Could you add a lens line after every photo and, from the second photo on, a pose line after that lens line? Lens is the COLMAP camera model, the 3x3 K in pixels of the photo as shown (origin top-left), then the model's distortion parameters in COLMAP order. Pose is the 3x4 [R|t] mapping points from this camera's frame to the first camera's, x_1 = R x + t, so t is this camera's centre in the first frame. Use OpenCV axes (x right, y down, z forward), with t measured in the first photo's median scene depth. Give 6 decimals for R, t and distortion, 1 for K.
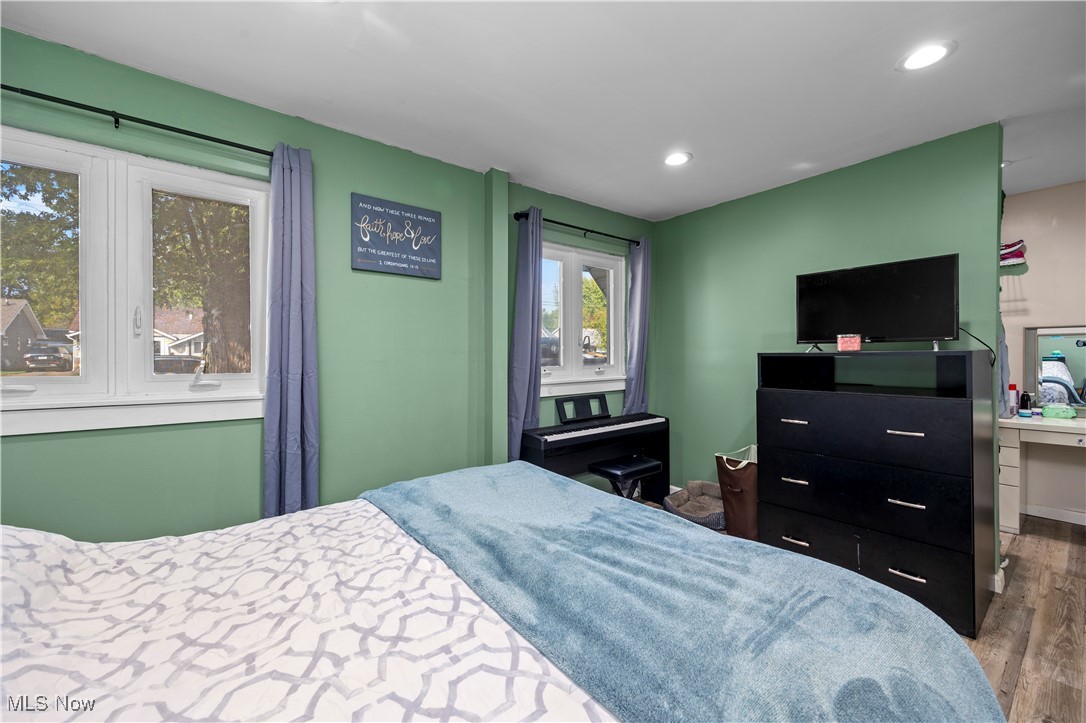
lens RADIAL K [[431.6, 0, 543.2], [0, 431.6, 355.1], [0, 0, 1]] dist [0.003030, -0.000264]
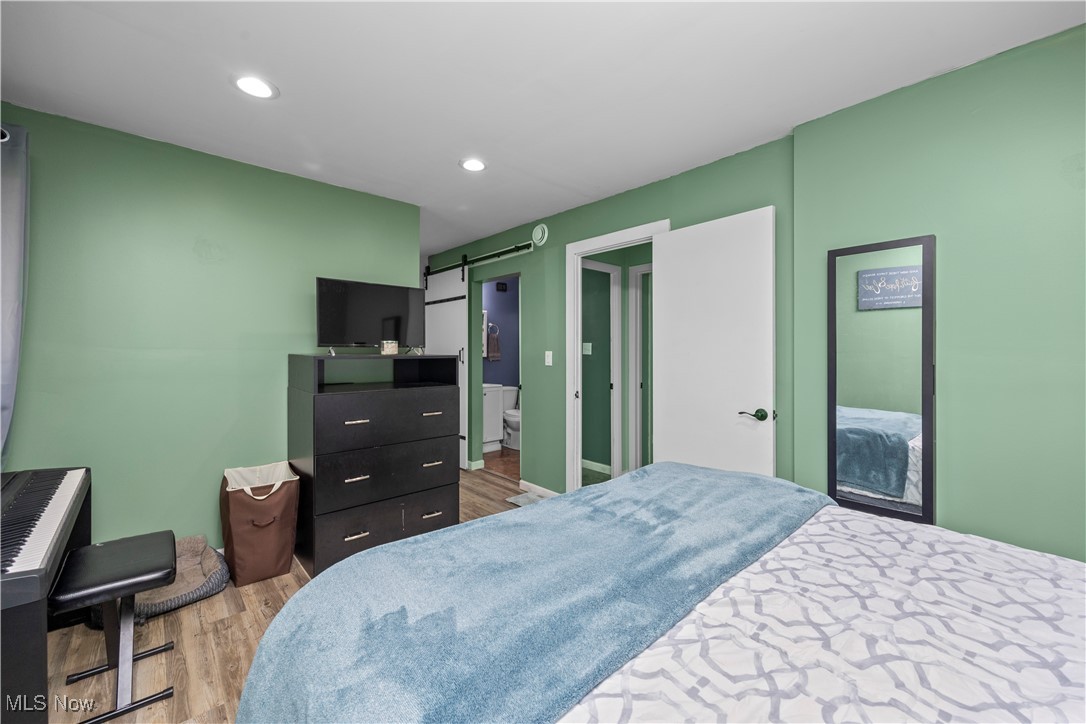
lens RADIAL K [[431.6, 0, 543.2], [0, 431.6, 358.0], [0, 0, 1]] dist [0.003030, -0.000264]
pose [[-0.068852, -0.004473, 0.997617, -1.320103], [-0.000437, 0.999990, 0.004453, -0.015062], [-0.997627, -0.000129, -0.068853, 1.683869]]
